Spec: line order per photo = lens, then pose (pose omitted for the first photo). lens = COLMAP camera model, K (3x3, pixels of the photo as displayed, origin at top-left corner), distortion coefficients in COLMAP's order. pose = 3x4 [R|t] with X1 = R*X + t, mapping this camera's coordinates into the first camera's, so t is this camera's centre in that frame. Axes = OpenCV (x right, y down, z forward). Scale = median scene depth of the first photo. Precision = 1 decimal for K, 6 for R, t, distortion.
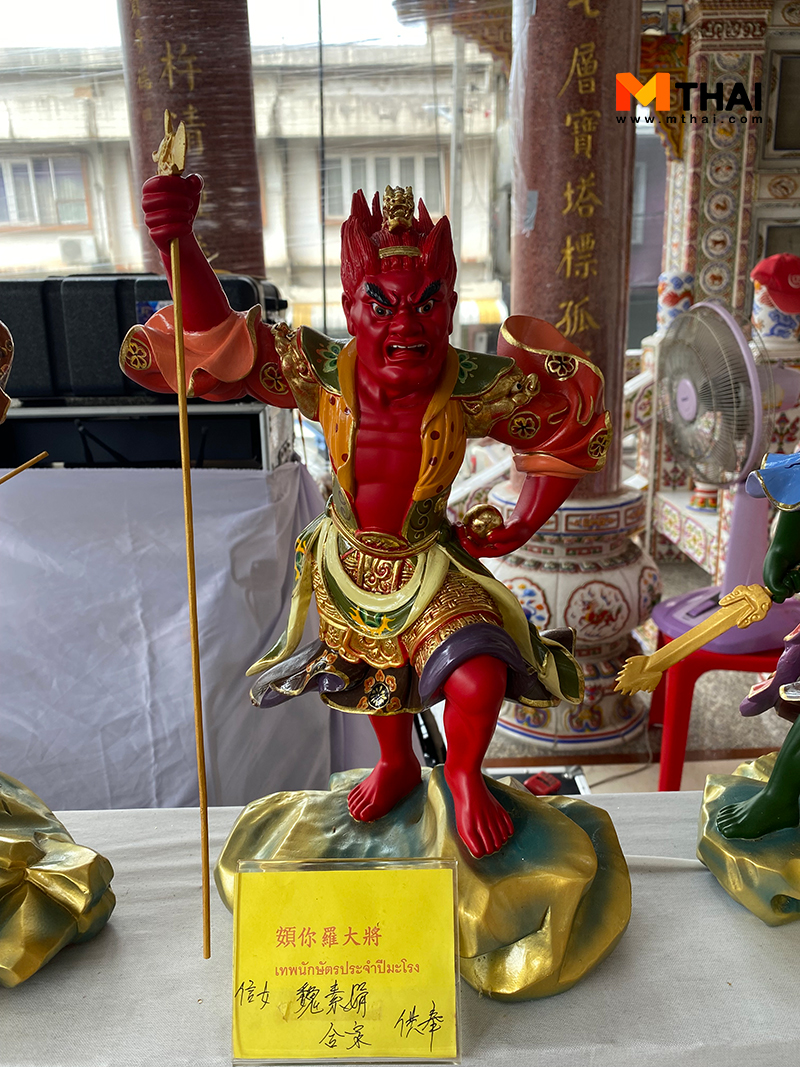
lens RADIAL K [[797.0, 0, 403.3], [0, 797.0, 529.0], [0, 0, 1]] dist [0.006631, -0.003704]
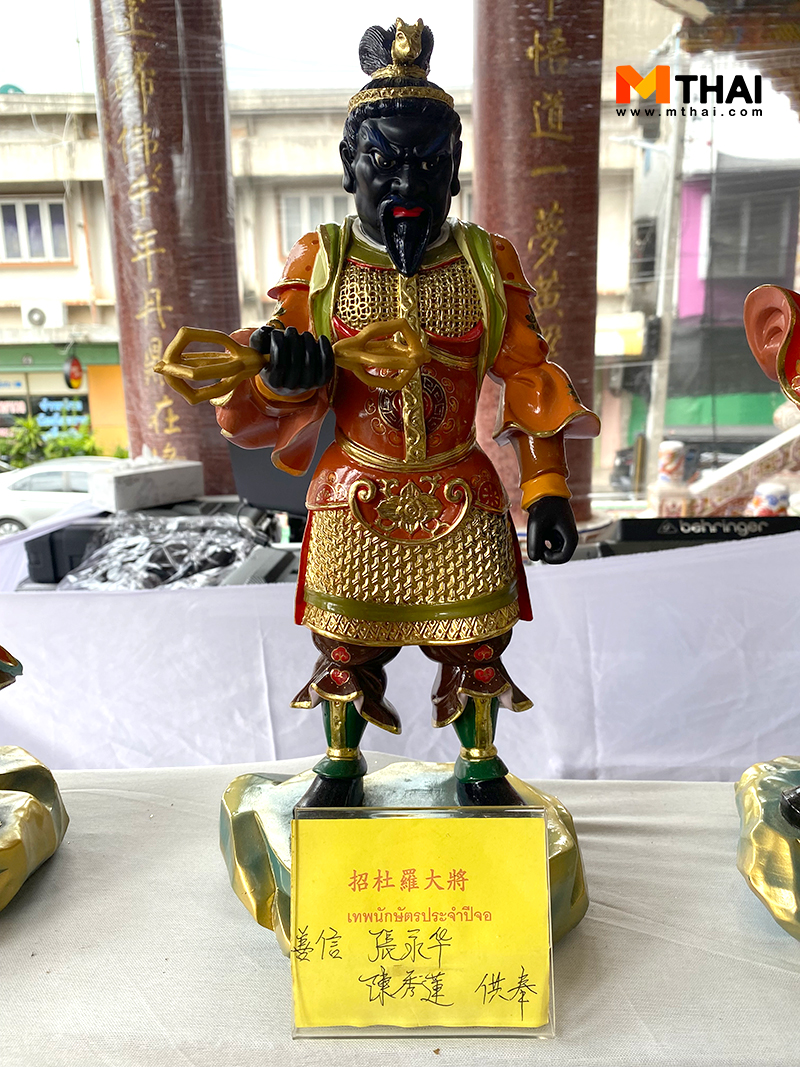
lens RADIAL K [[797.3, 0, 413.0], [0, 797.3, 530.7], [0, 0, 1]] dist [0.003519, -0.001363]
pose [[0.997626, 0.021315, -0.065478, -0.747419], [-0.023892, 0.998960, -0.038829, 0.041974], [0.064583, 0.040301, 0.997098, 0.009402]]
